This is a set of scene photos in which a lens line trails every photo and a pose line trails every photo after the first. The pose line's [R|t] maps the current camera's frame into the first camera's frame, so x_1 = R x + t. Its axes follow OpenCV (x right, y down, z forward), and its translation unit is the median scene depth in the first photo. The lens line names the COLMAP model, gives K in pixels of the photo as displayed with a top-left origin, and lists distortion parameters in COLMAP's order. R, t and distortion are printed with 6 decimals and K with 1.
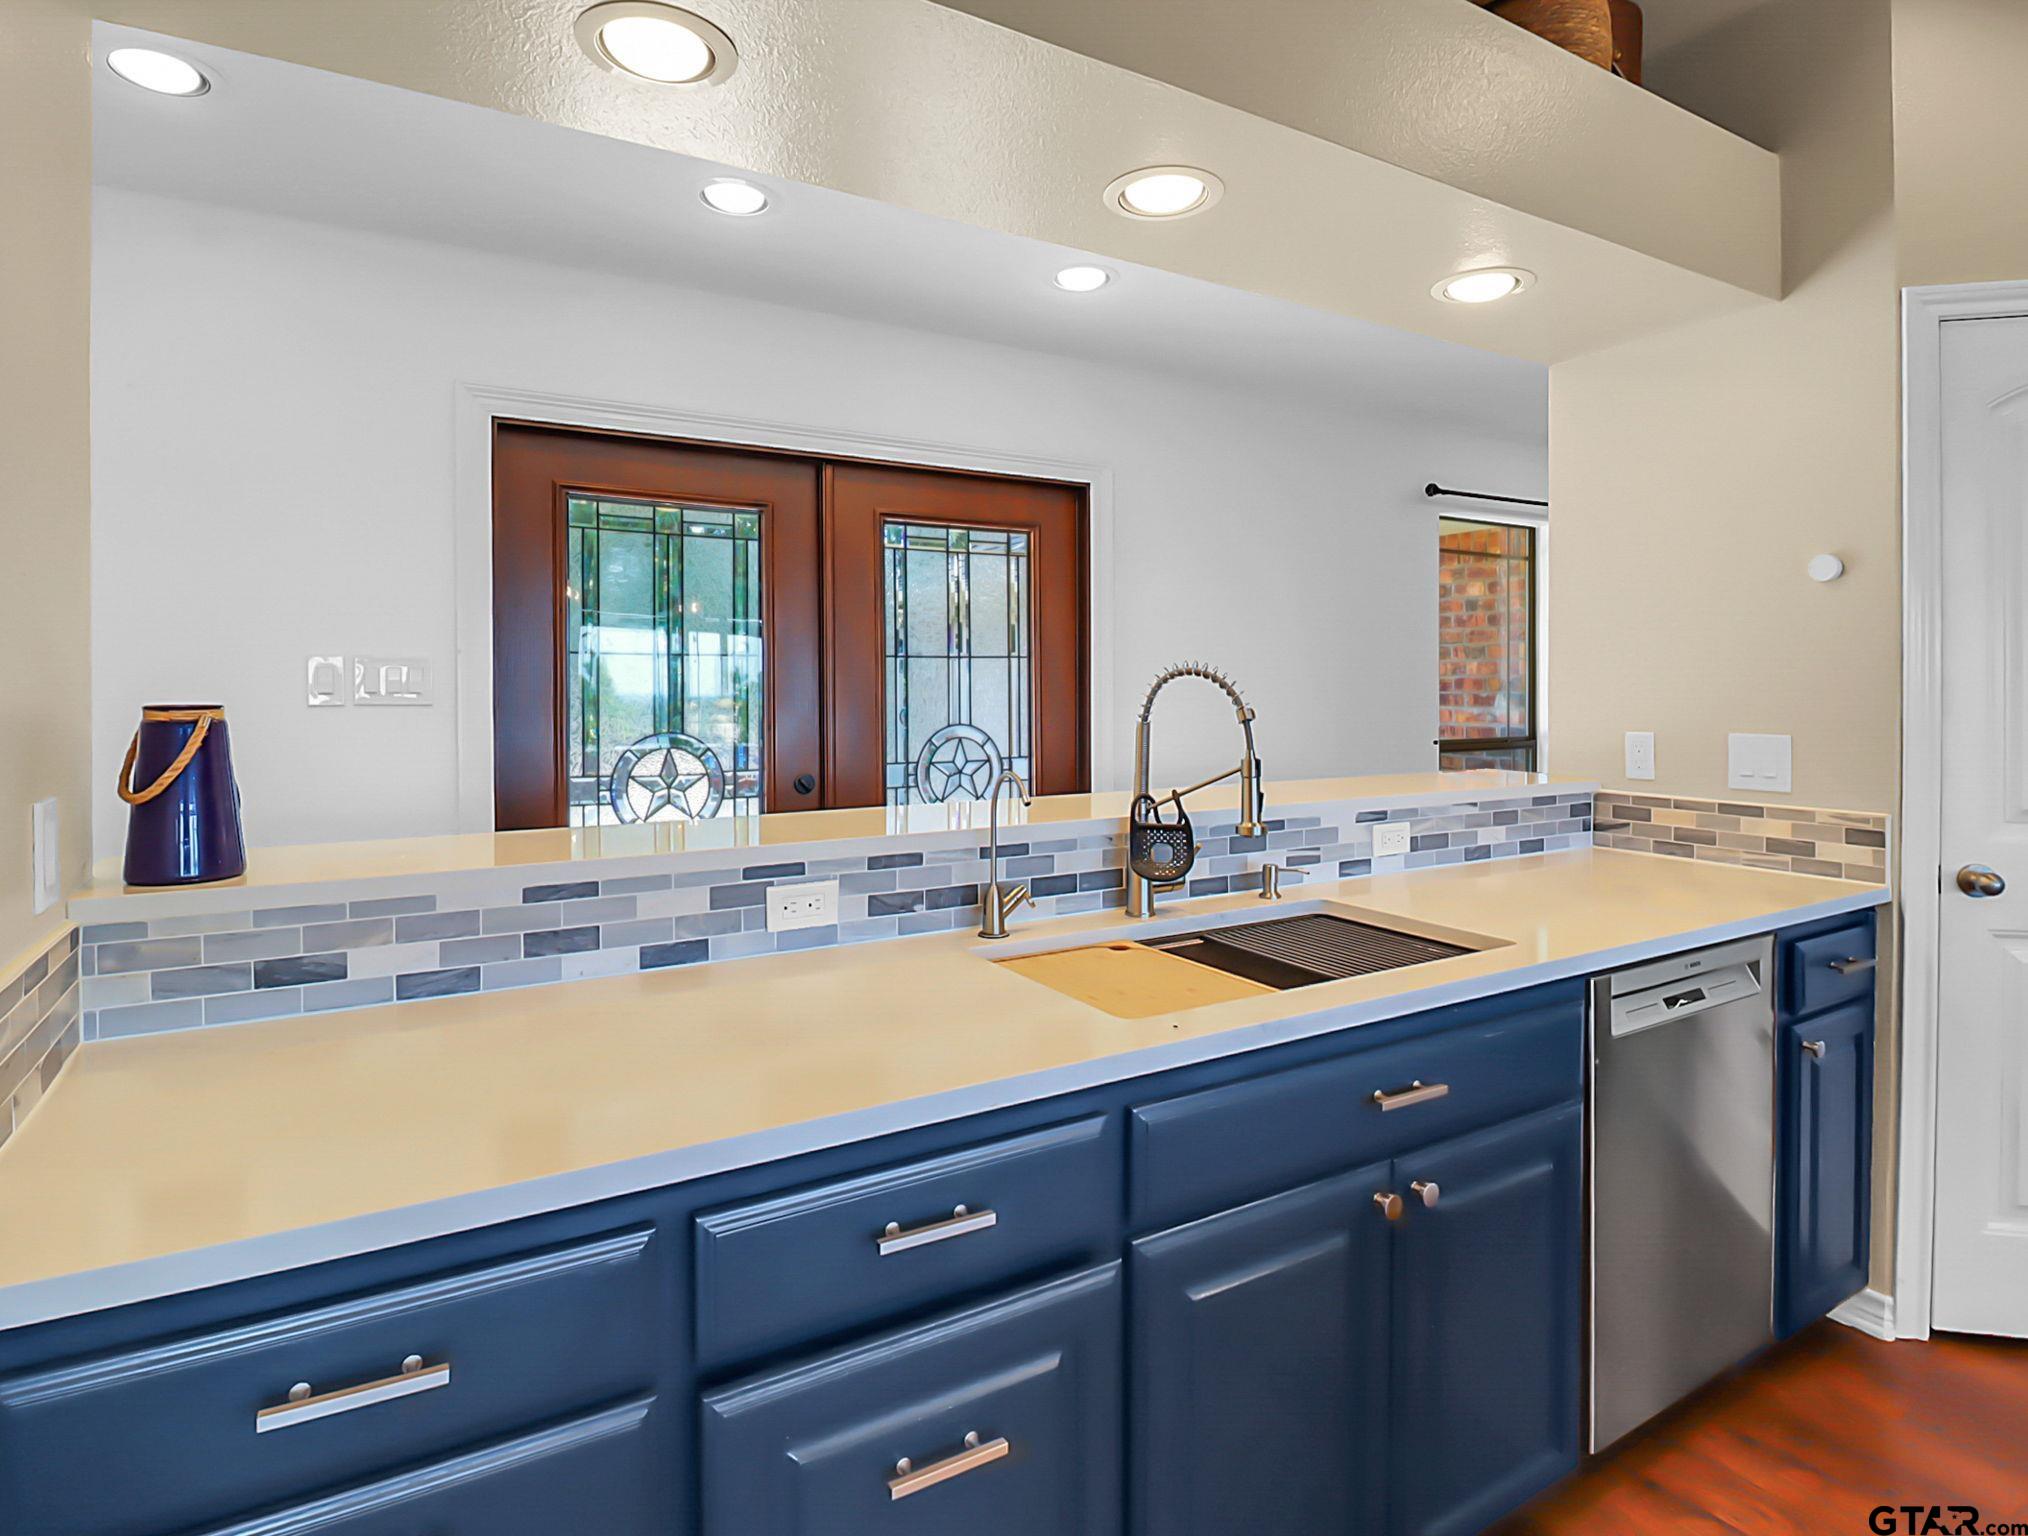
lens RADIAL K [[1095.6, 0, 1057.2], [0, 1095.6, 697.4], [0, 0, 1]] dist [-0.005496, -0.003249]
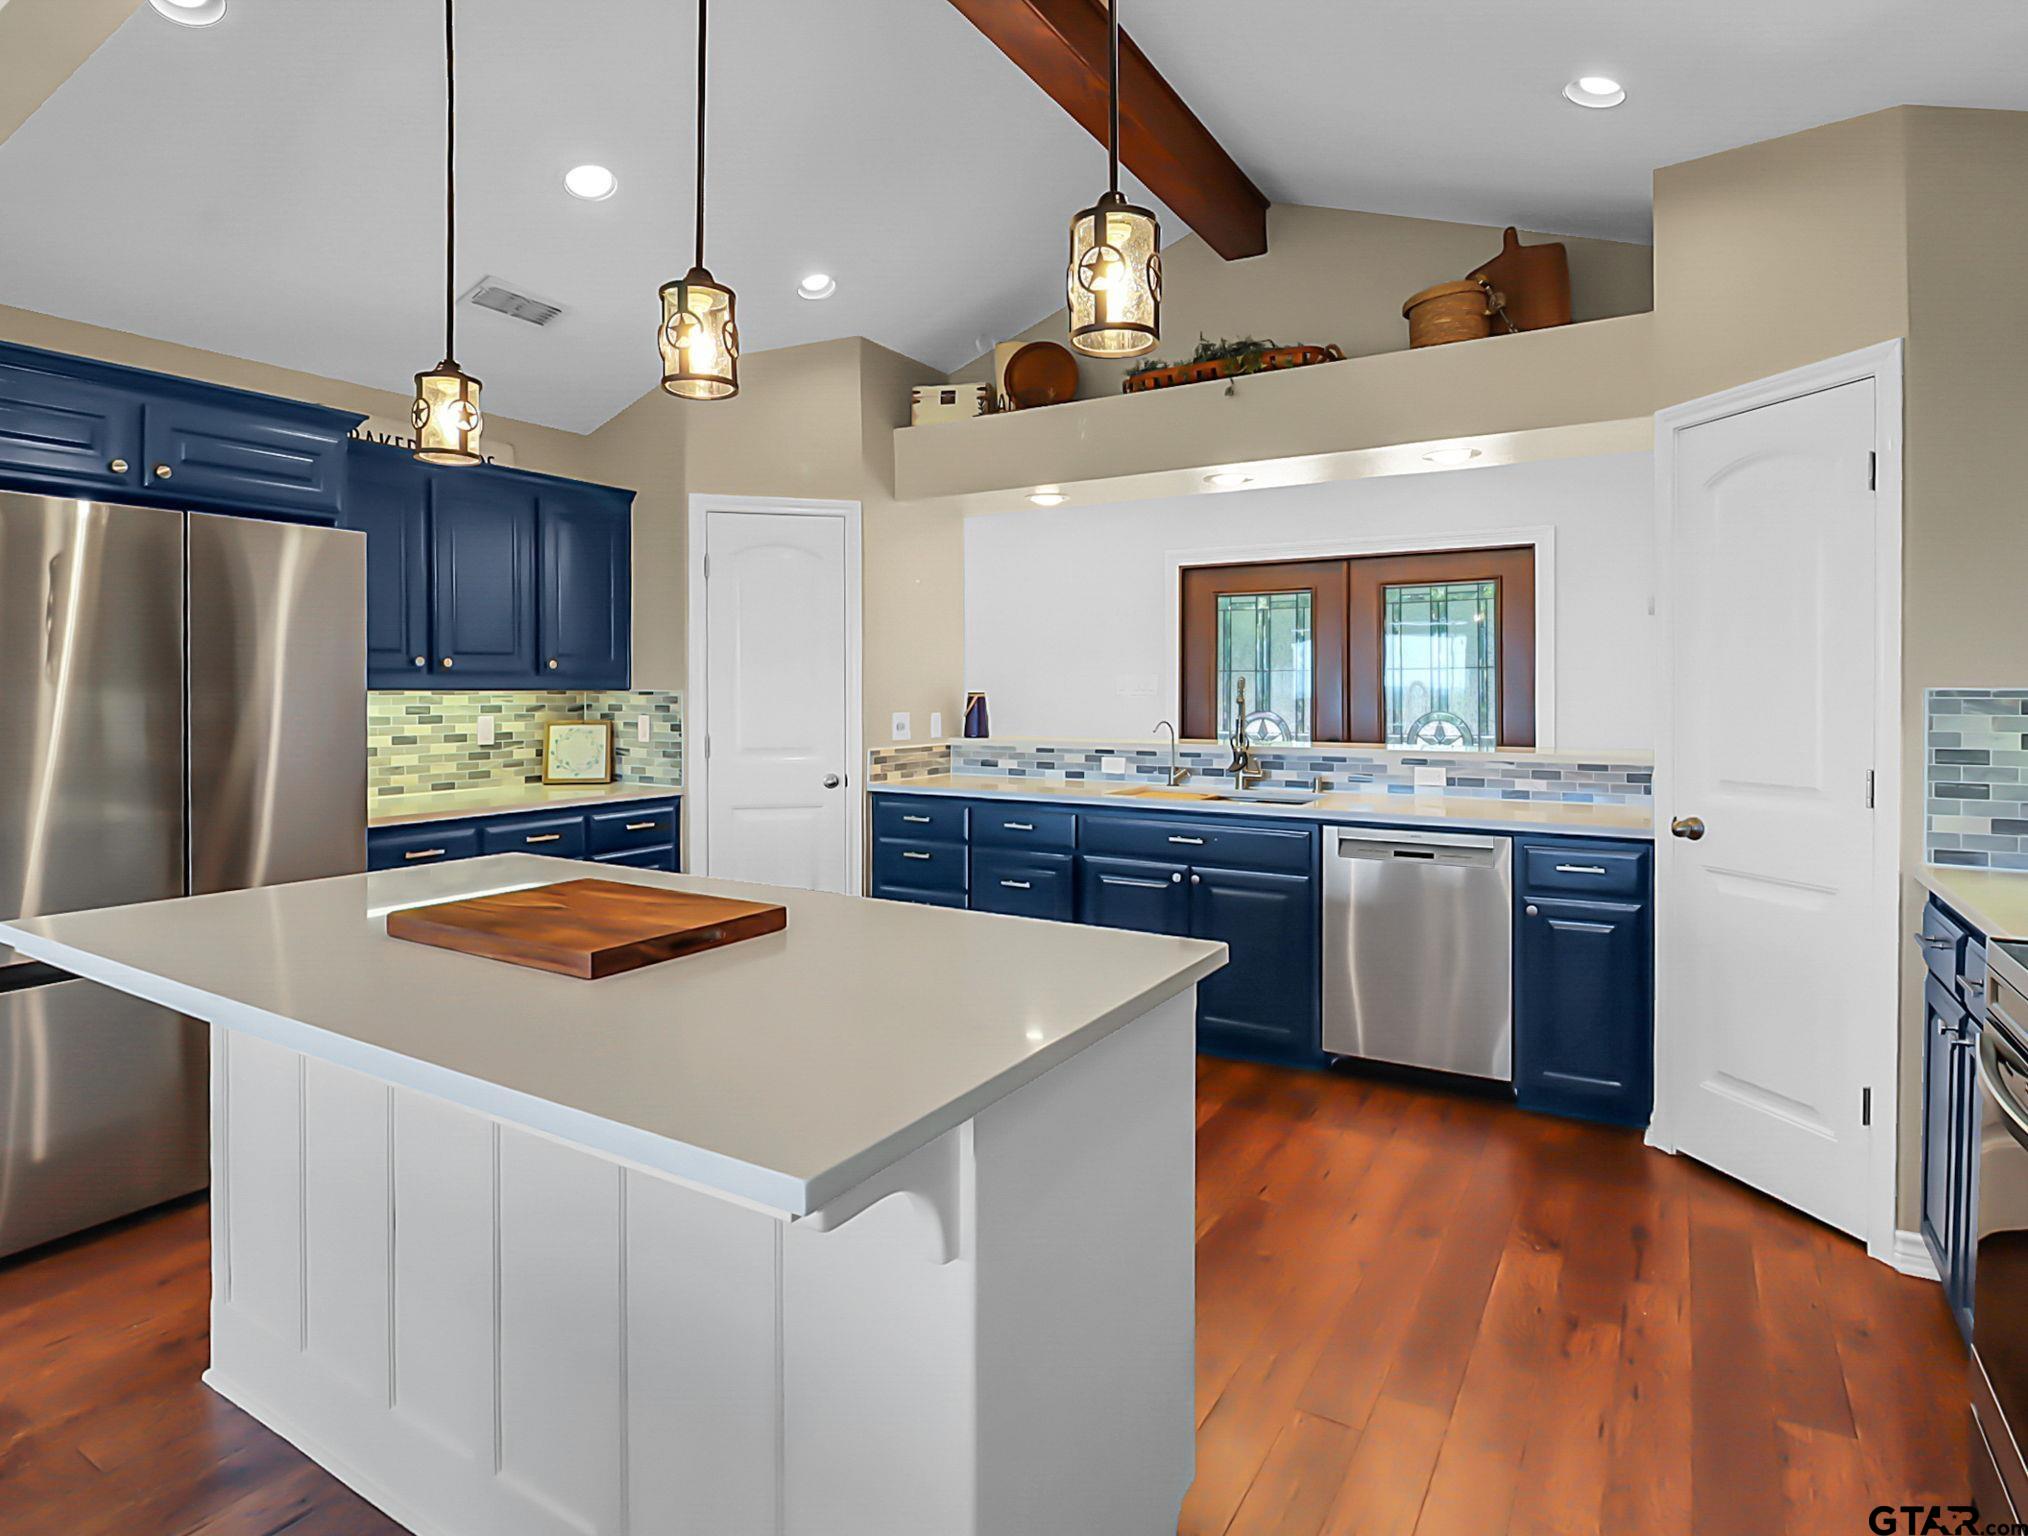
lens RADIAL K [[1120.6, 0, 1007.2], [0, 1120.6, 685.0], [0, 0, 1]] dist [0.000477, -0.000138]
pose [[0.456757, 0.000833, -0.889591, 1.679947], [-0.007969, 0.999963, -0.003156, -0.004265], [0.889556, 0.008531, 0.456747, -0.430682]]
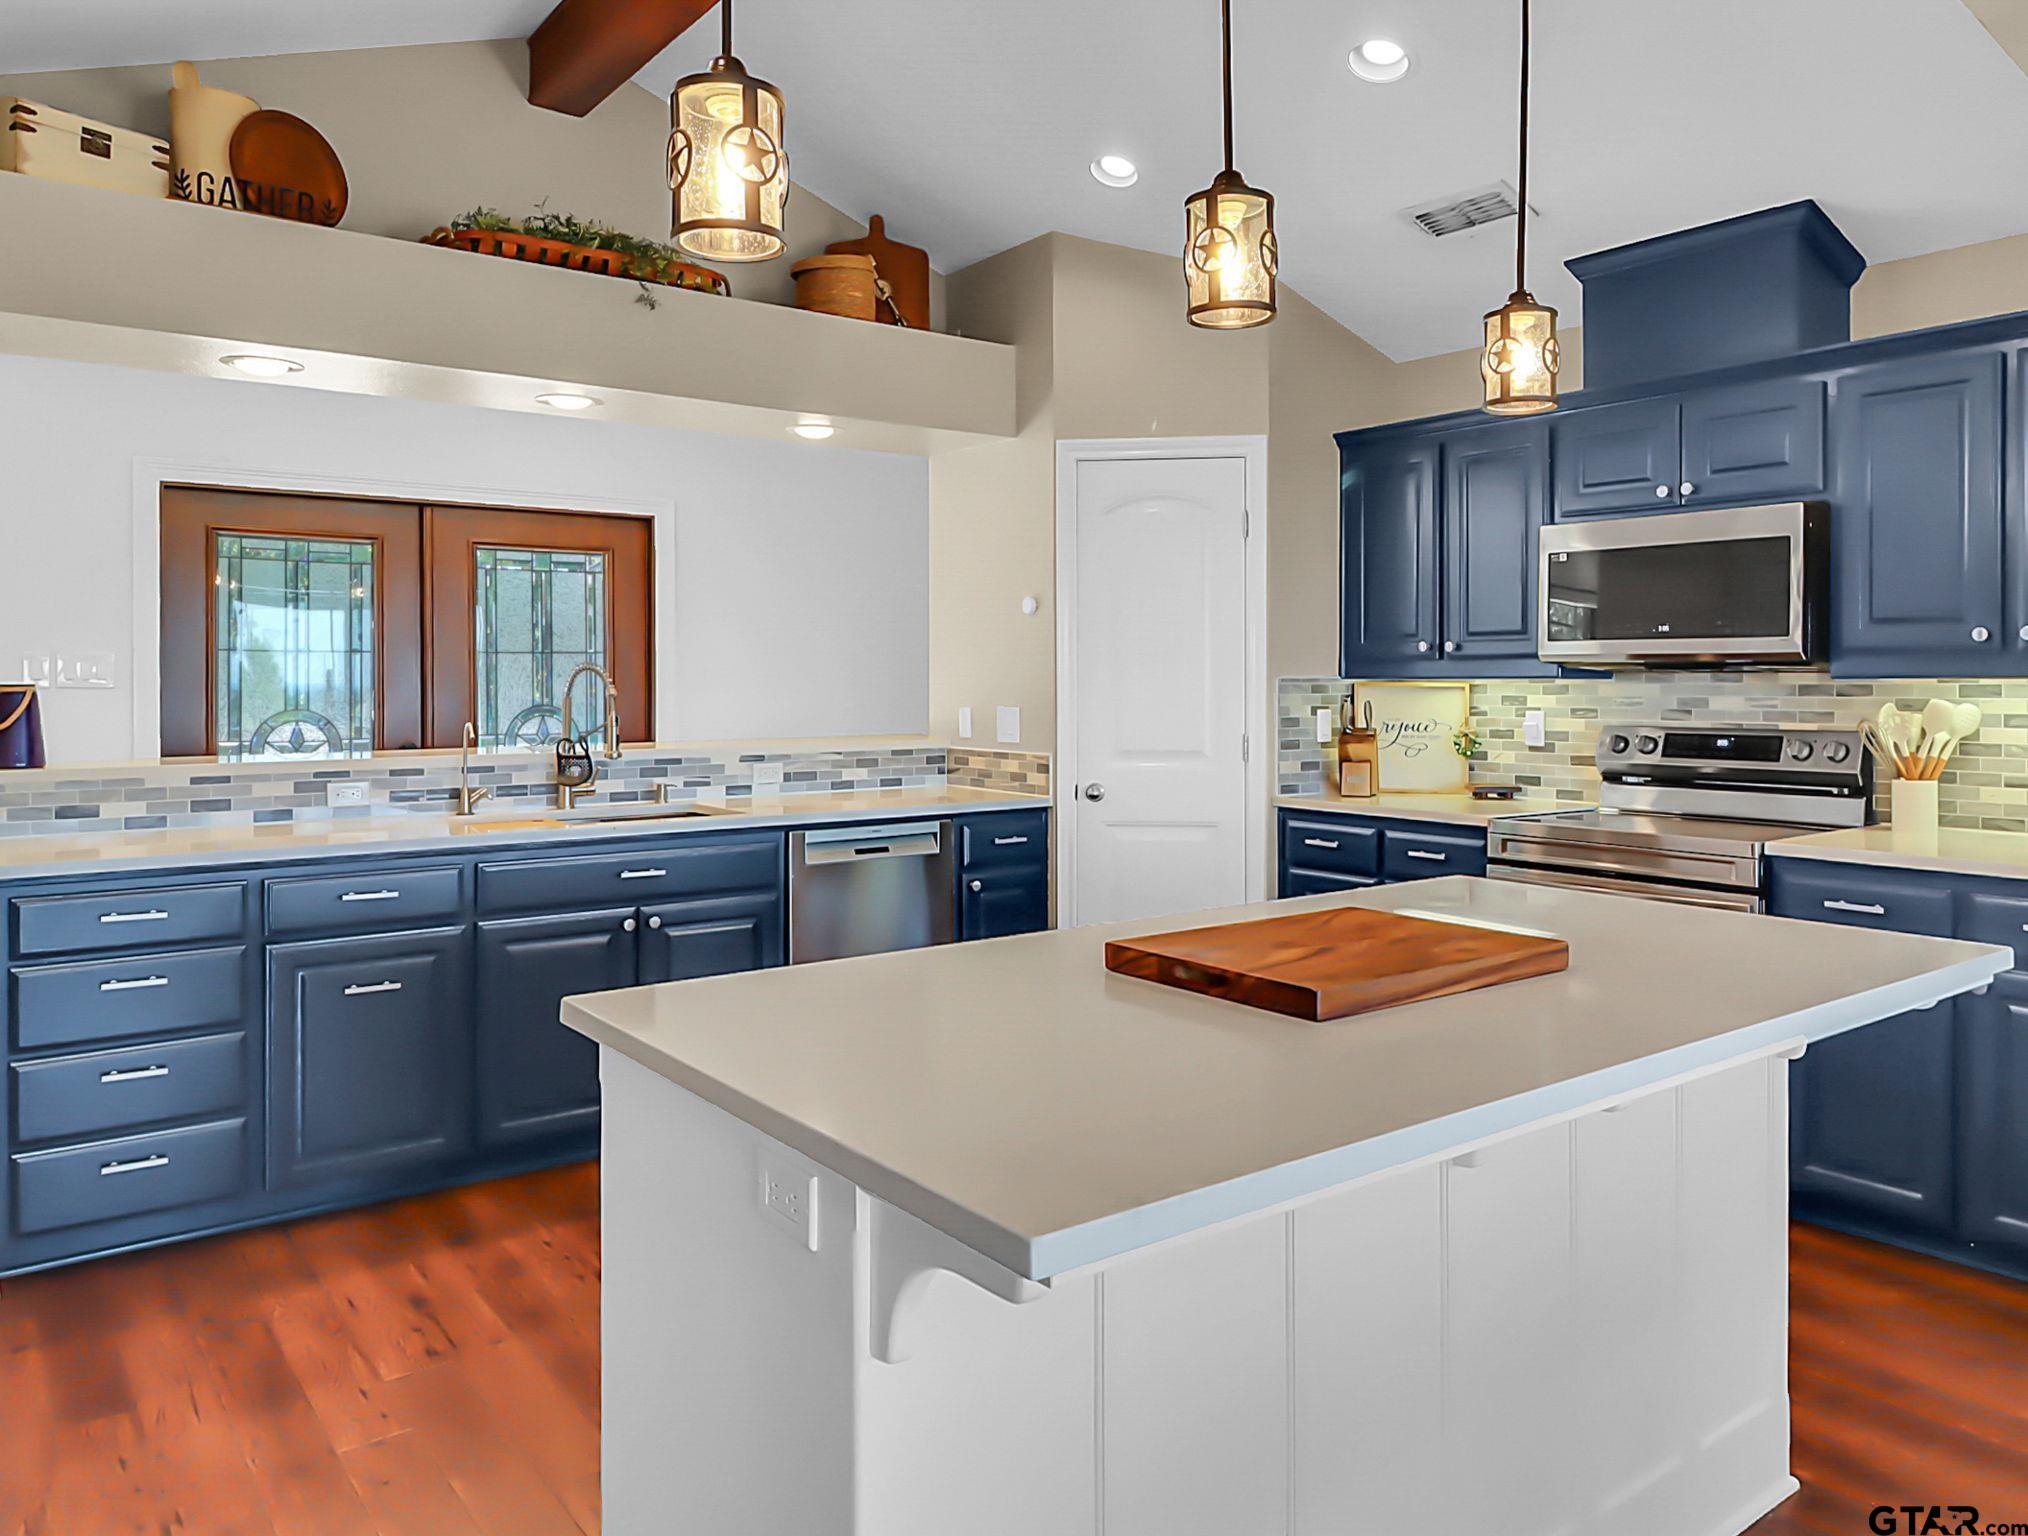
lens RADIAL K [[1407.8, 0, 1055.6], [0, 1407.8, 679.3], [0, 0, 1]] dist [-0.000431, -0.000899]
pose [[0.993595, 0.002832, 0.112963, 0.520976], [-0.002066, 0.999974, -0.006897, 0.007230], [-0.112979, 0.006620, 0.993575, -1.141764]]
